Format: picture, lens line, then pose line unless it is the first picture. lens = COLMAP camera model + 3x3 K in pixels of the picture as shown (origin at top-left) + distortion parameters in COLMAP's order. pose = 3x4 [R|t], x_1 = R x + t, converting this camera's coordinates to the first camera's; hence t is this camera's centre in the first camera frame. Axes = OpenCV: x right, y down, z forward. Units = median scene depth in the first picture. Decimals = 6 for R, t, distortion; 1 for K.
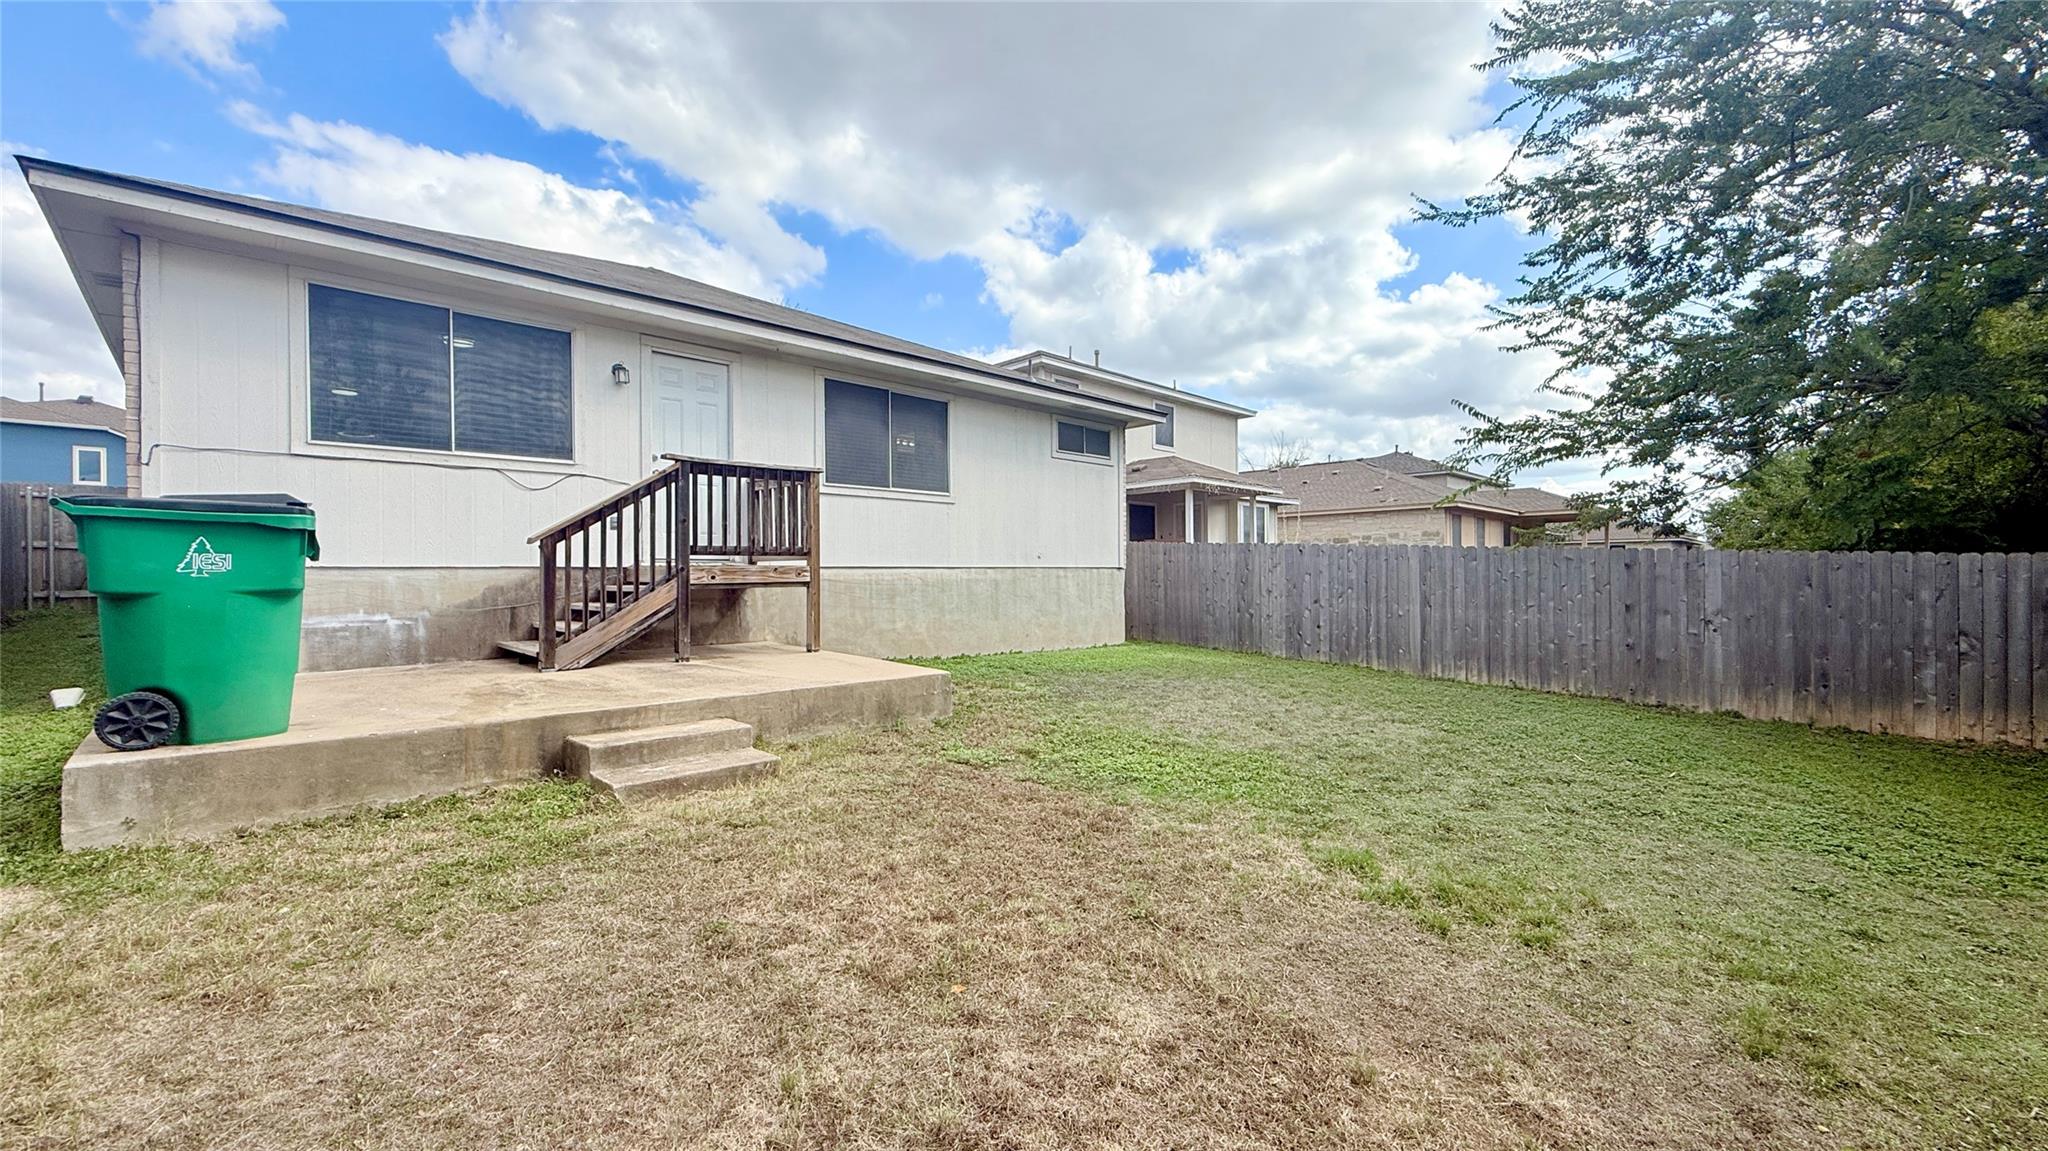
lens RADIAL K [[824.9, 0, 1030.9], [0, 824.9, 577.7], [0, 0, 1]] dist [0.000151, 0.000117]
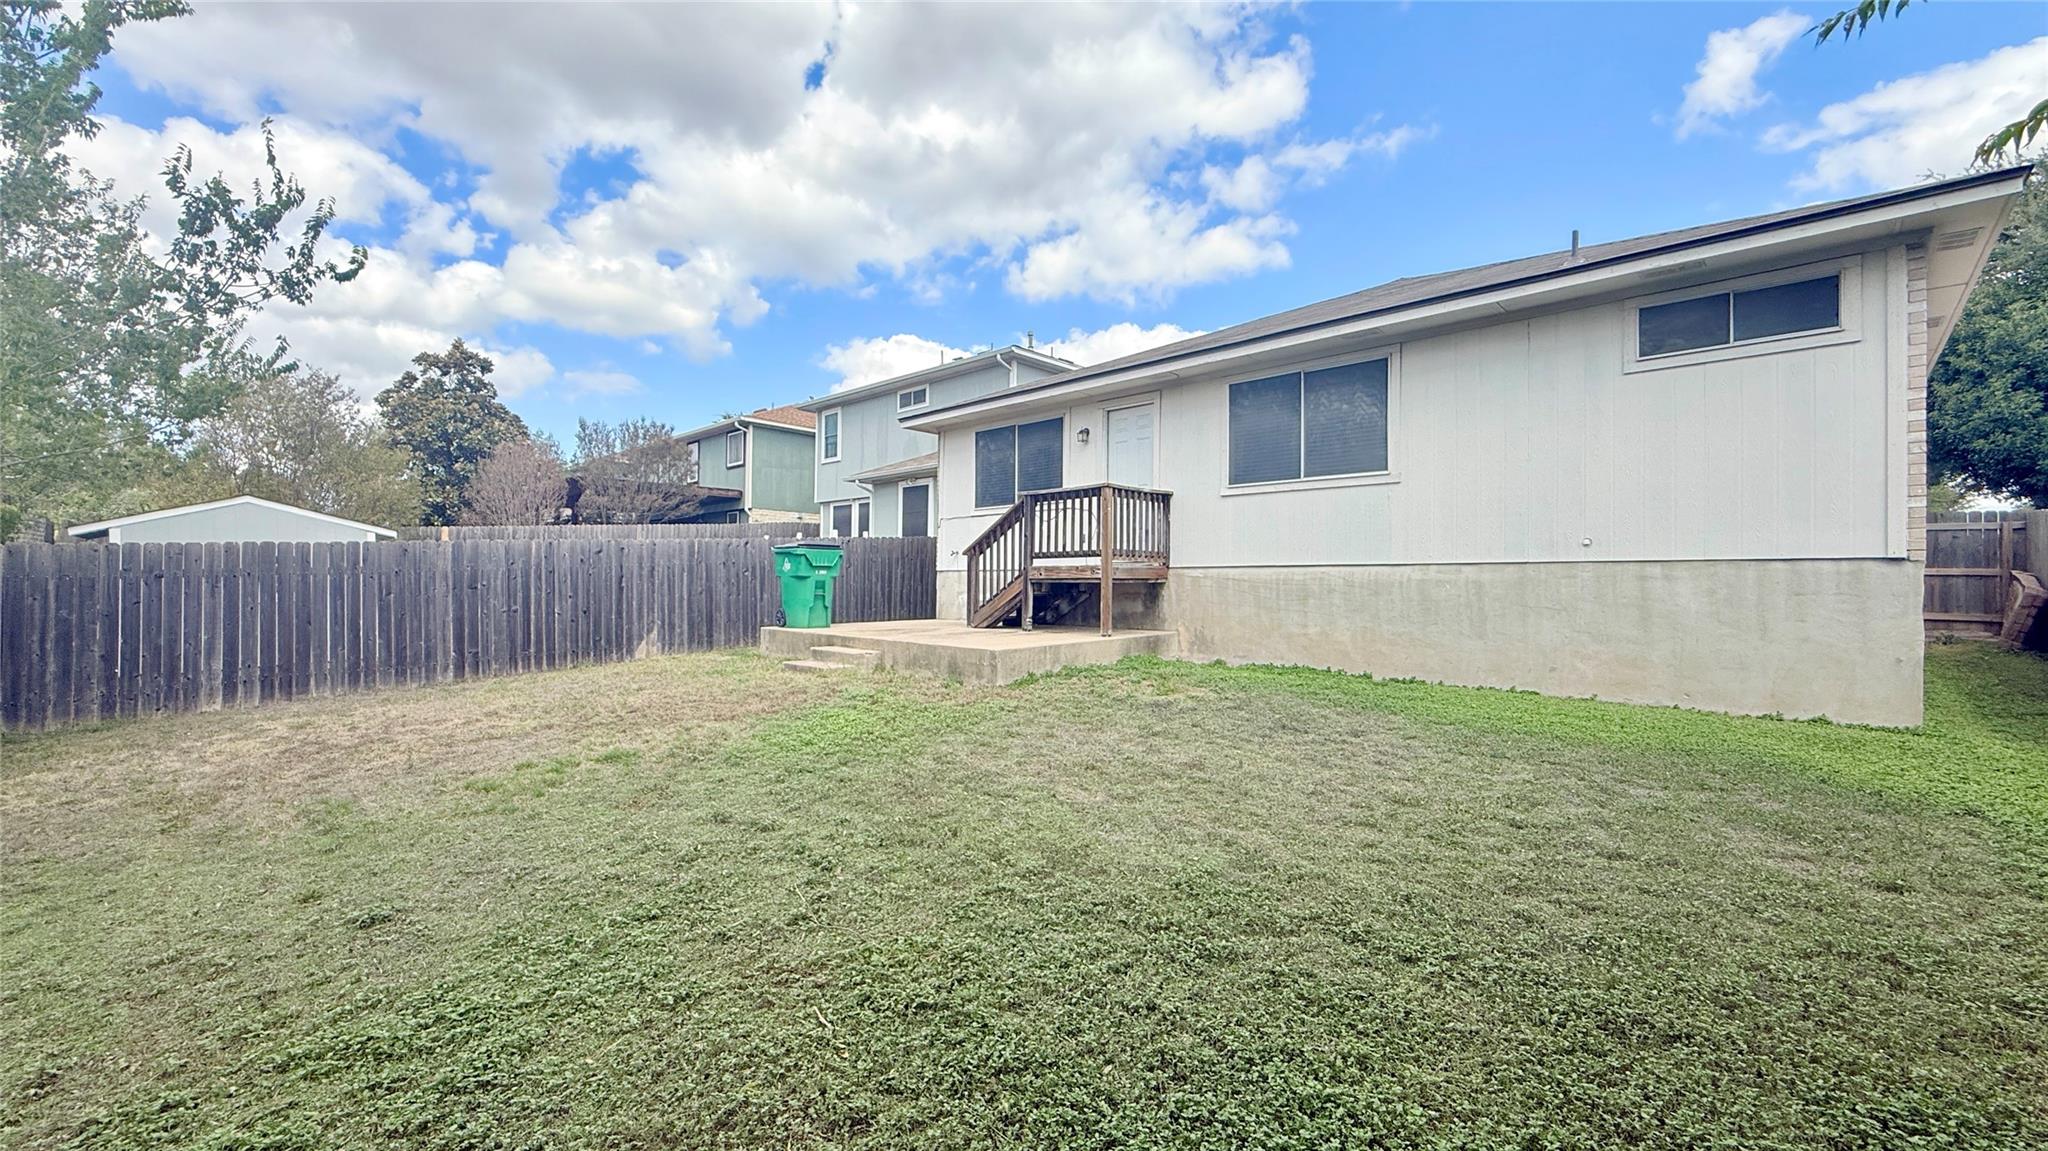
lens RADIAL K [[824.9, 0, 1030.9], [0, 824.9, 577.7], [0, 0, 1]] dist [0.000151, 0.000117]
pose [[0.010921, -0.002609, -0.999937, 0.722262], [-0.011161, 0.999934, -0.002731, 0.006368], [0.999878, 0.011190, 0.010891, 0.679992]]
